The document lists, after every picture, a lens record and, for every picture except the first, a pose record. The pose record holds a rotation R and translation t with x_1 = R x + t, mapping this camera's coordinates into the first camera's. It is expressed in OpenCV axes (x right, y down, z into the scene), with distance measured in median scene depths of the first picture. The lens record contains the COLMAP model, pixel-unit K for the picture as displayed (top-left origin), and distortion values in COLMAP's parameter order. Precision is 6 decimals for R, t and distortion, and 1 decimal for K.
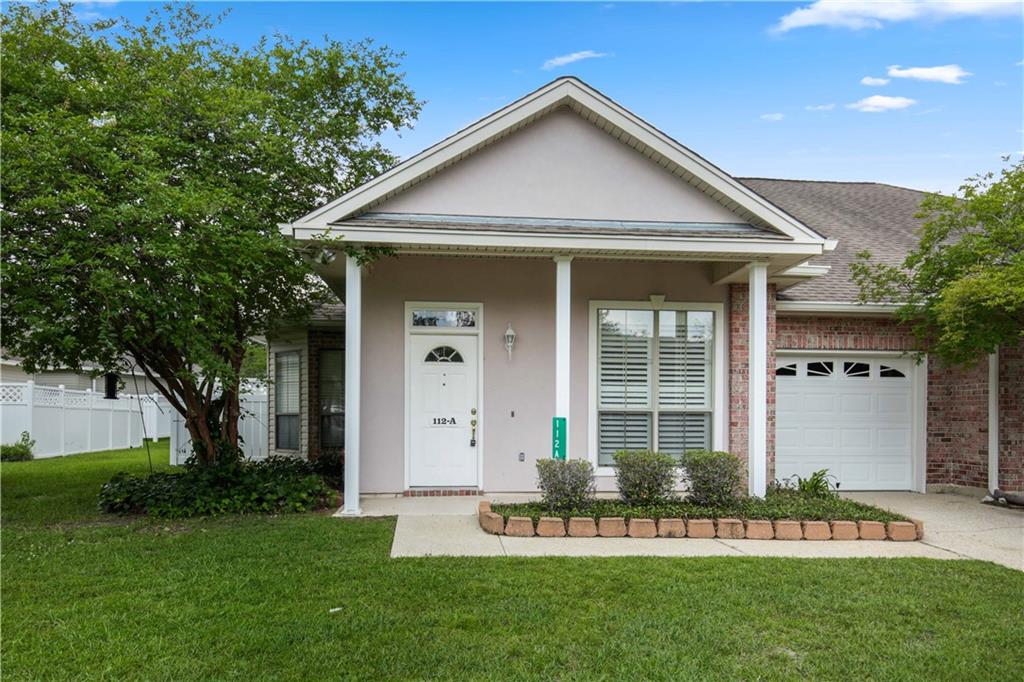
lens RADIAL K [[704.3, 0, 511.9], [0, 704.3, 383.0], [0, 0, 1]] dist [0.000291, 0.000021]
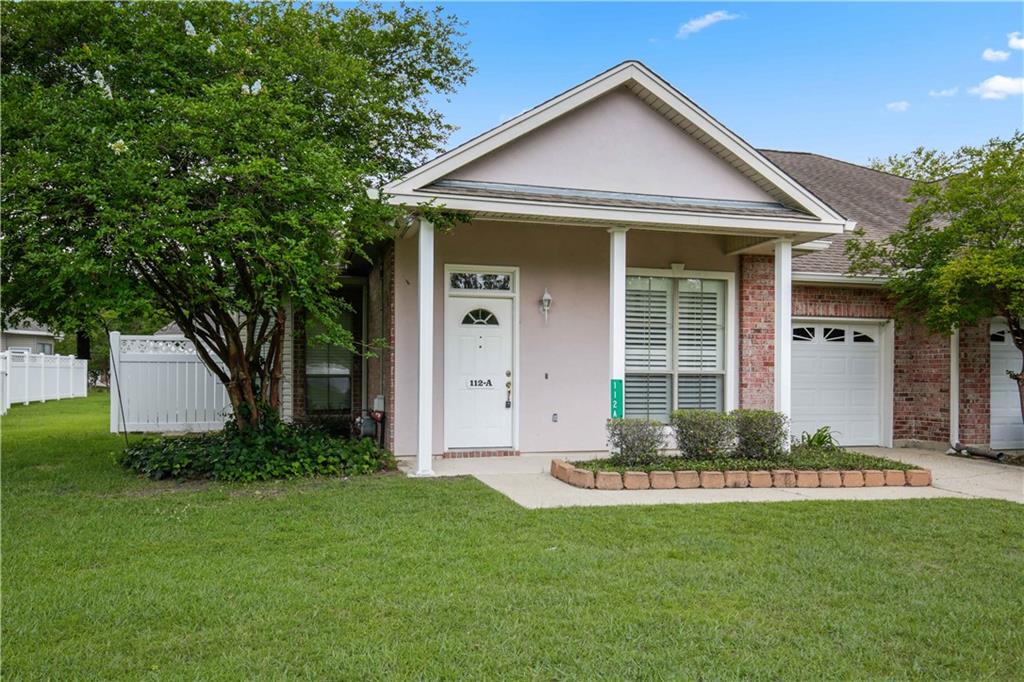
lens RADIAL K [[771.3, 0, 512.0], [0, 771.3, 341.0], [0, 0, 1]] dist [0.005814, 0.003811]
pose [[0.984594, 0.007823, 0.174682, -0.244660], [-0.007836, 0.999969, -0.000619, -0.005989], [-0.174682, -0.000759, 0.984625, -0.098772]]
